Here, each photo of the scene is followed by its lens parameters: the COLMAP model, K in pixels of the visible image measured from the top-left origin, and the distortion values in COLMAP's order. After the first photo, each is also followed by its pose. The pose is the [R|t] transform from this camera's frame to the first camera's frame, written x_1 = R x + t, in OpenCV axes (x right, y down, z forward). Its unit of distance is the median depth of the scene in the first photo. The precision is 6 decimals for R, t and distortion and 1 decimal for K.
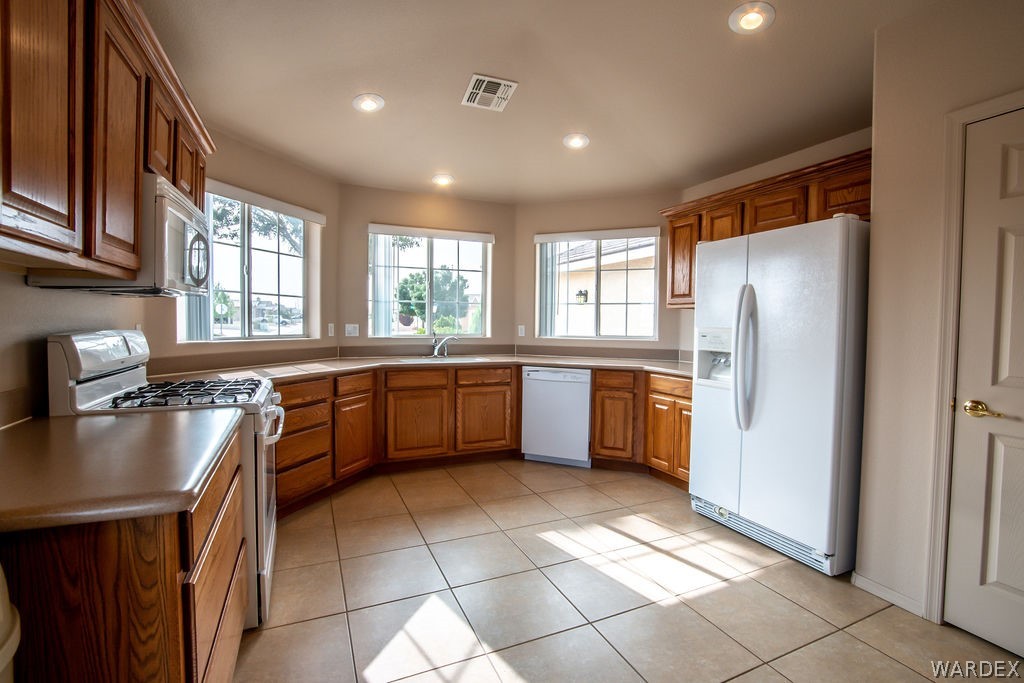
lens RADIAL K [[455.0, 0, 505.4], [0, 455.0, 338.7], [0, 0, 1]] dist [-0.035952, 0.008041]
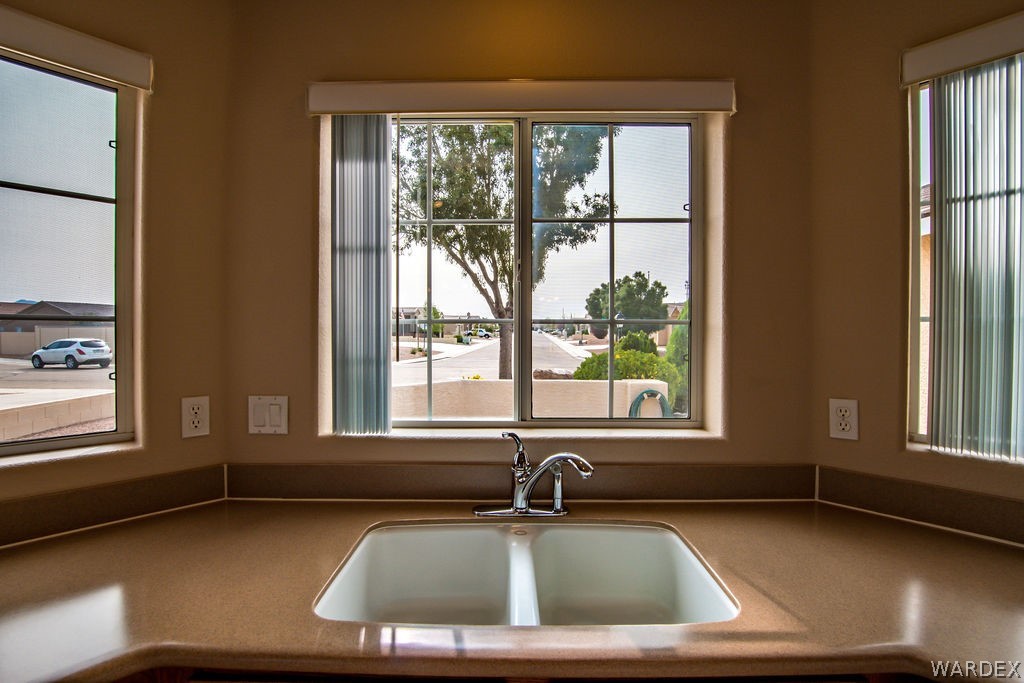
lens RADIAL K [[455.0, 0, 510.4], [0, 455.0, 338.8], [0, 0, 1]] dist [-0.035952, 0.008041]
pose [[0.914205, -0.004511, -0.405227, -0.049587], [-0.005496, 0.999708, -0.023528, -0.074629], [0.405215, 0.023736, 0.913913, 0.858698]]
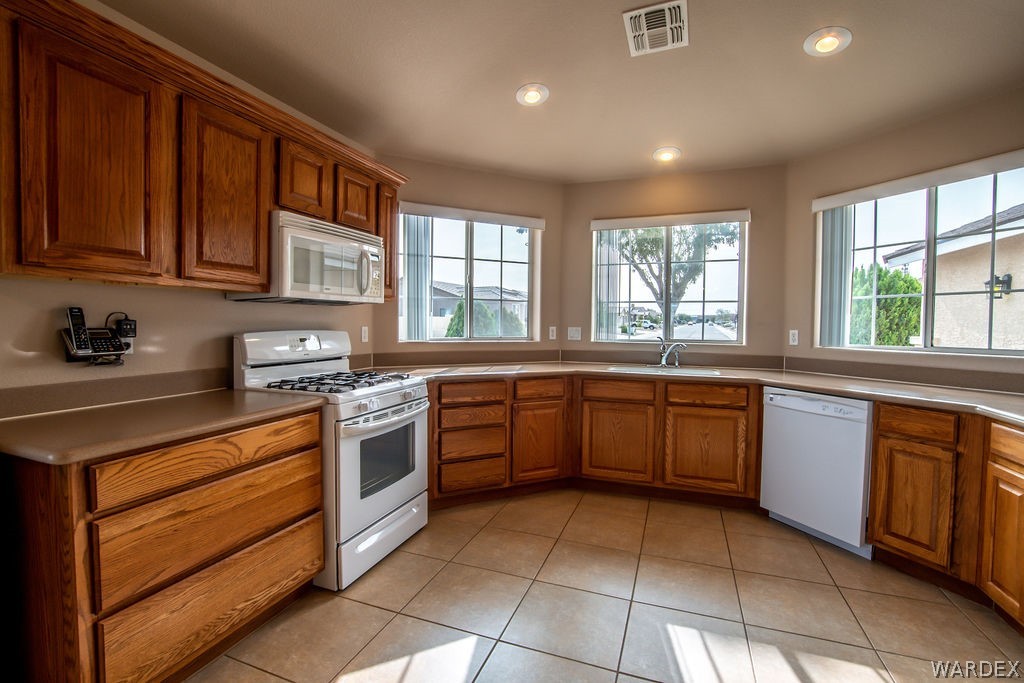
lens RADIAL K [[455.0, 0, 509.3], [0, 455.0, 339.4], [0, 0, 1]] dist [-0.035952, 0.008041]
pose [[0.715770, 0.019091, -0.698075, 0.267804], [-0.025067, 0.999684, 0.001638, -0.005224], [0.697886, 0.016326, 0.716023, 0.231455]]
